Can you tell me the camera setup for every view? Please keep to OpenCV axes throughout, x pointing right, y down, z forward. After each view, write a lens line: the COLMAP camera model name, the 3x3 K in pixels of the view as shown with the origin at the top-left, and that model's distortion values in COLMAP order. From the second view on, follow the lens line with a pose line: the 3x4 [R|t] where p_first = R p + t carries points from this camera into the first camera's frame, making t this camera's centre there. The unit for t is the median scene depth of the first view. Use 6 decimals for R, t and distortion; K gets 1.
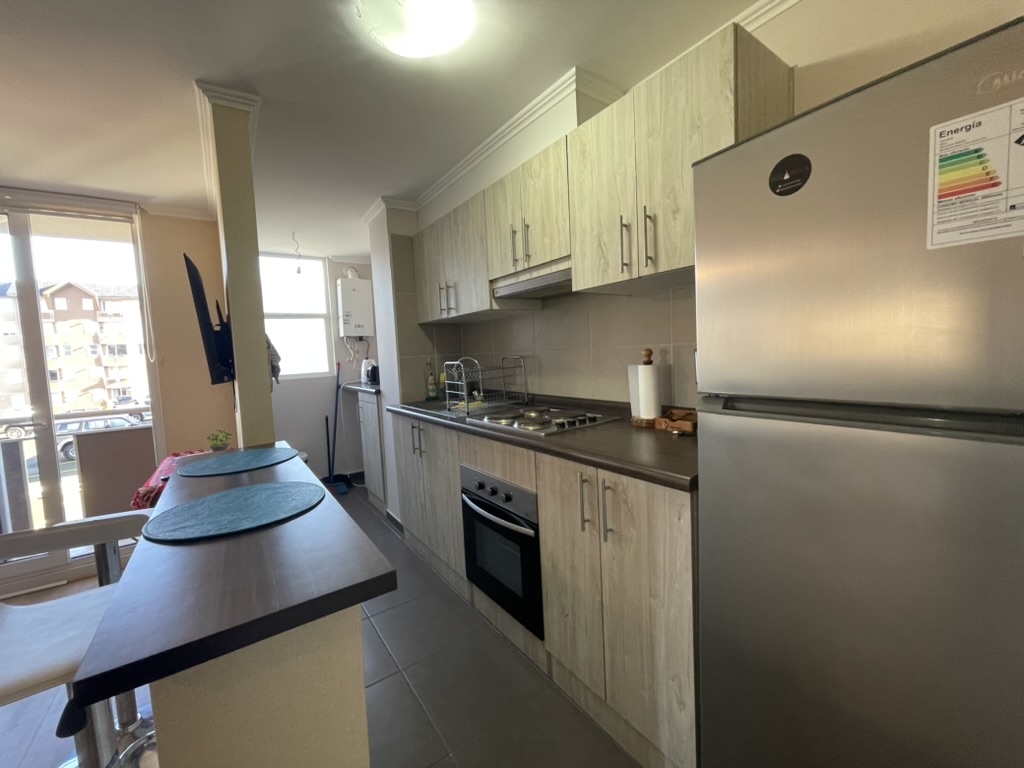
lens RADIAL K [[410.8, 0, 511.1], [0, 410.8, 380.5], [0, 0, 1]] dist [-0.002814, -0.000537]
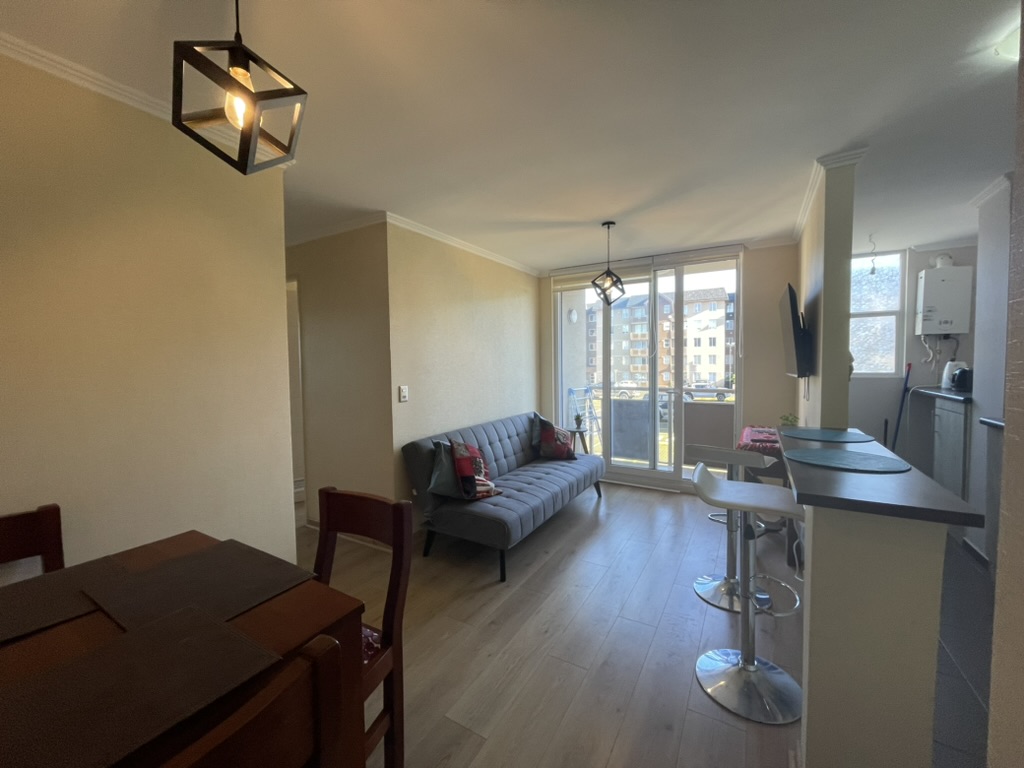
lens RADIAL K [[413.1, 0, 509.4], [0, 413.1, 378.8], [0, 0, 1]] dist [-0.000860, -0.000091]
pose [[0.408402, 0.082522, -0.909064, 0.066474], [-0.072257, 0.995703, 0.057925, 0.001889], [0.909938, 0.042030, 0.412610, -0.236150]]
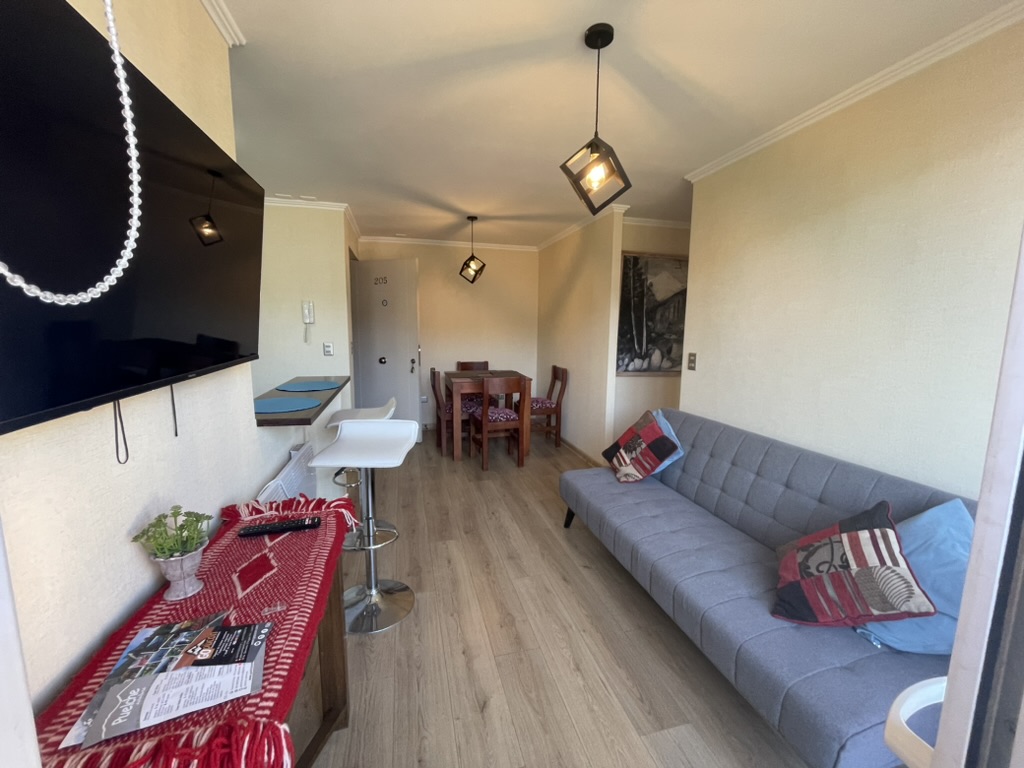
lens RADIAL K [[410.8, 0, 511.1], [0, 410.8, 380.5], [0, 0, 1]] dist [-0.002814, -0.000537]
pose [[-0.938938, -0.009220, 0.343962, -0.796568], [0.058320, 0.980913, 0.185495, -0.038401], [-0.339107, 0.194228, -0.920479, 0.856866]]
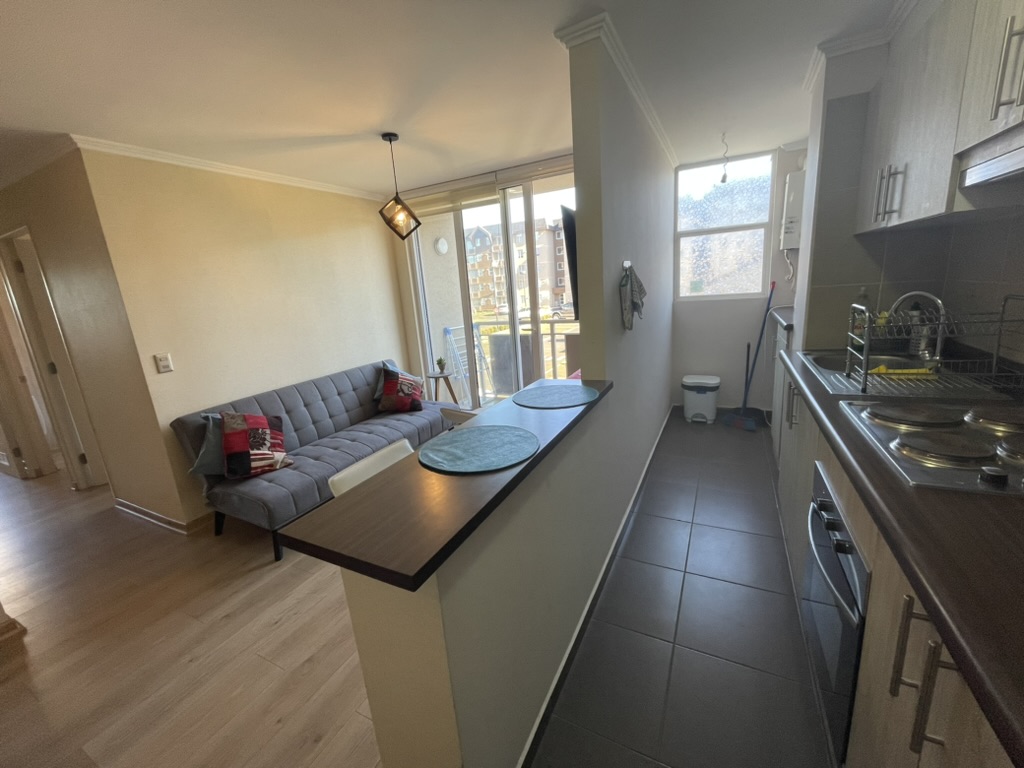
lens RADIAL K [[410.8, 0, 511.1], [0, 410.8, 380.5], [0, 0, 1]] dist [-0.002814, -0.000537]
pose [[0.465192, 0.216110, -0.858425, 0.125234], [-0.009731, 0.970931, 0.239160, -0.055695], [0.885156, -0.102902, 0.453772, 0.157047]]
